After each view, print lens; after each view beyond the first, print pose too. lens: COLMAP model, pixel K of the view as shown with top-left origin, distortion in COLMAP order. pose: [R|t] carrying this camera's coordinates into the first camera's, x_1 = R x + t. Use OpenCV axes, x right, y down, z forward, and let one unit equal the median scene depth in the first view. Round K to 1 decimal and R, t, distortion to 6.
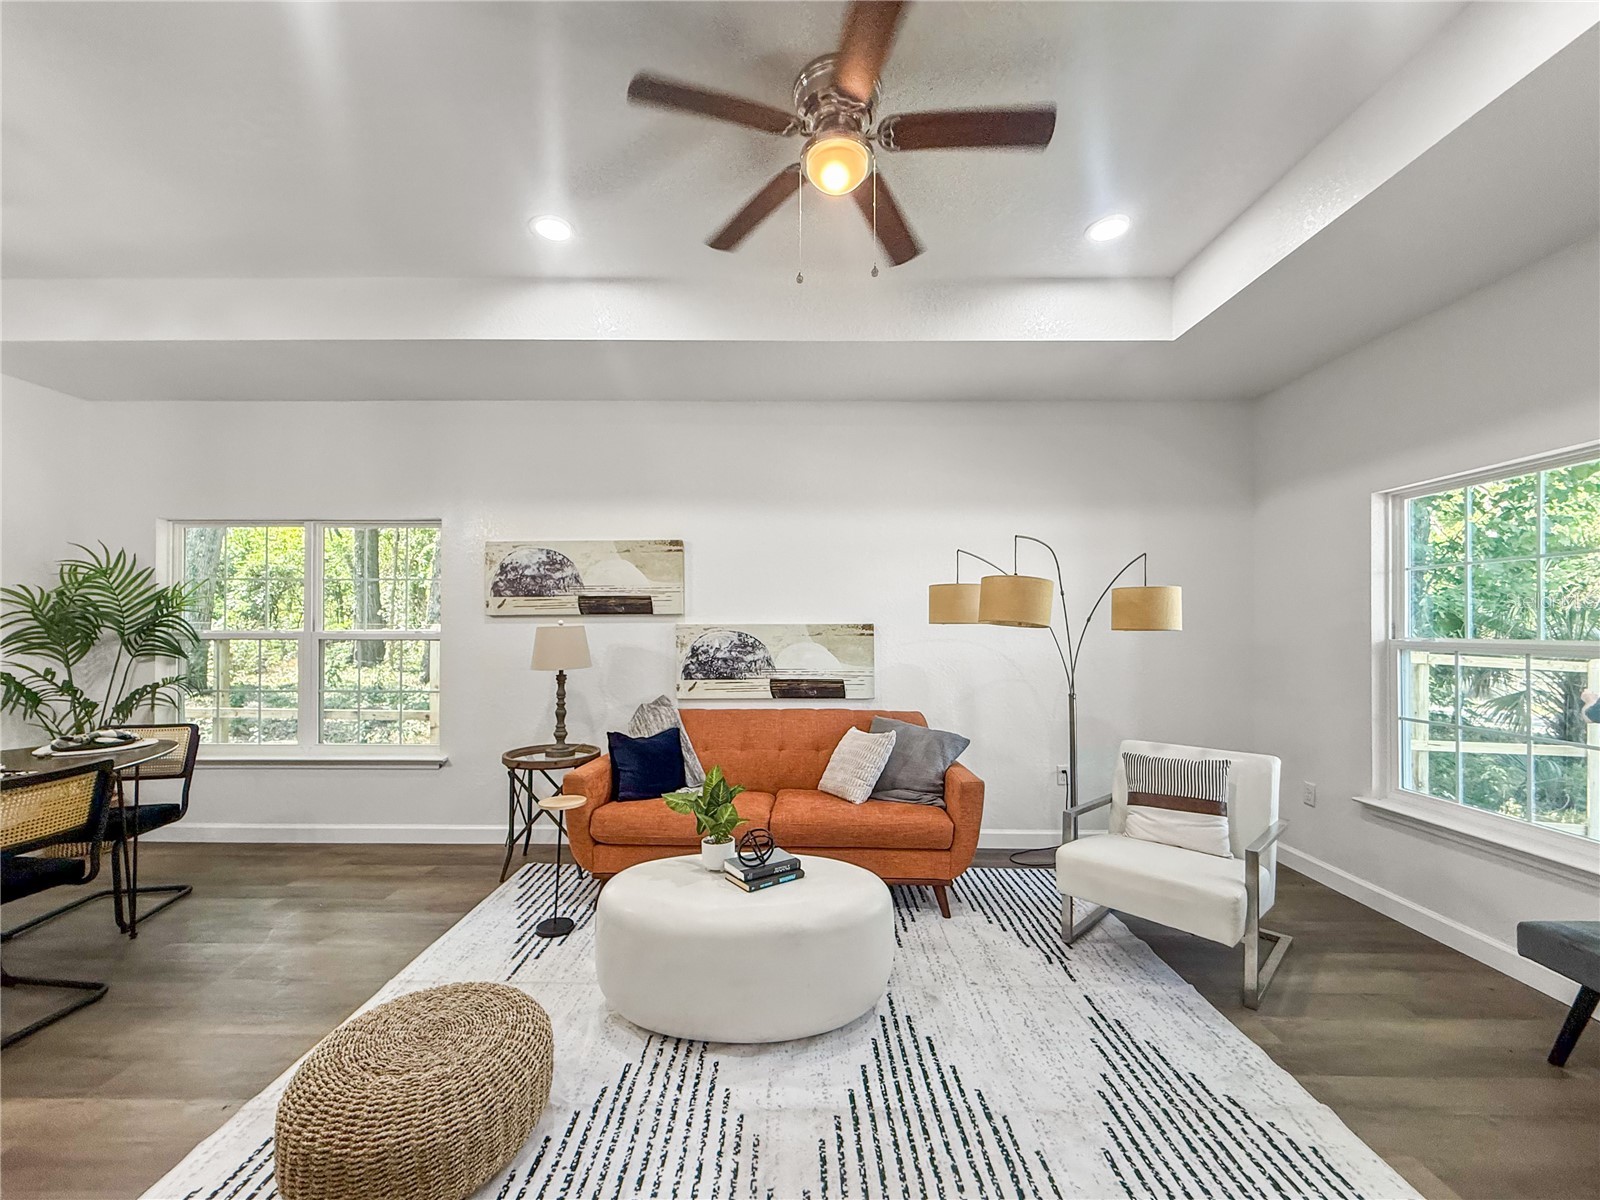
lens RADIAL K [[656.5, 0, 788.1], [0, 656.5, 624.4], [0, 0, 1]] dist [-0.000769, -0.000193]
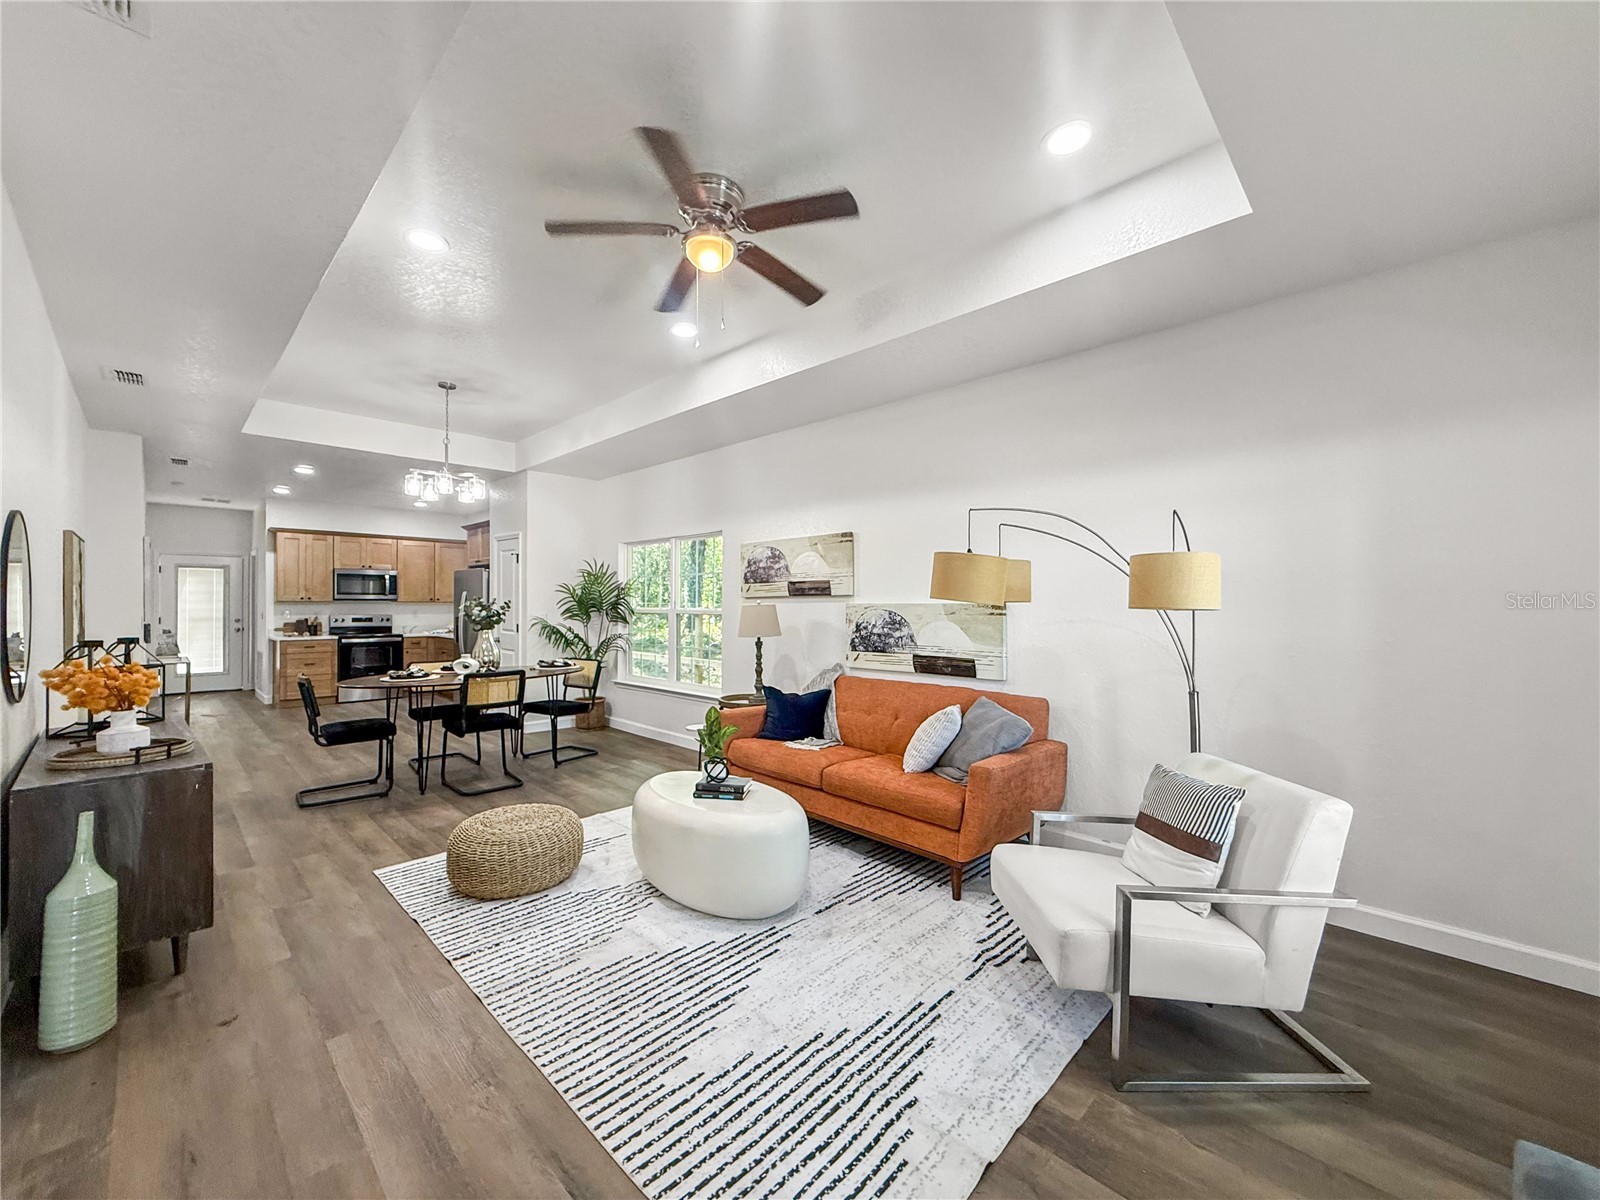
lens RADIAL K [[656.5, 0, 800.1], [0, 656.5, 605.3], [0, 0, 1]] dist [-0.000769, -0.000193]
pose [[0.710553, 0.000883, -0.703643, 0.603345], [-0.004650, 0.999983, -0.003440, 0.007110], [0.703628, 0.005716, 0.710546, 0.103985]]
